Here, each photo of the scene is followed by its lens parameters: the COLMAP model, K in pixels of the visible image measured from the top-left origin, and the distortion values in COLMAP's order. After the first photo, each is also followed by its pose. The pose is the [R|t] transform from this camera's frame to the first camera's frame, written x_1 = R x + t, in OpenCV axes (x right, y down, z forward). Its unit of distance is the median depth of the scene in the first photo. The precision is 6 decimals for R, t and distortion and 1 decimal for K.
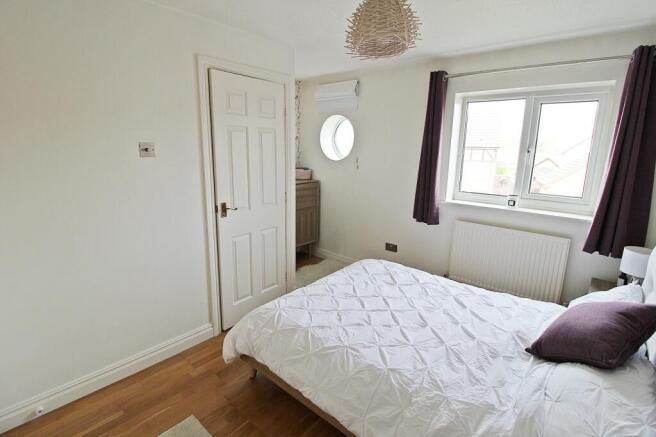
lens RADIAL K [[312.1, 0, 328.4], [0, 312.1, 217.4], [0, 0, 1]] dist [-0.000270, -0.000947]
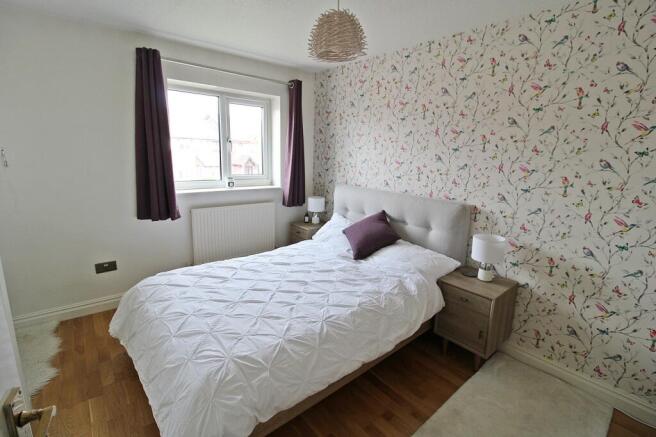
lens RADIAL K [[312.1, 0, 326.4], [0, 312.1, 214.0], [0, 0, 1]] dist [-0.000270, -0.000947]
pose [[0.164170, -0.215024, 0.962711, -0.706959], [0.188323, 0.964834, 0.183384, -0.111958], [-0.968288, 0.151195, 0.198891, 0.556798]]
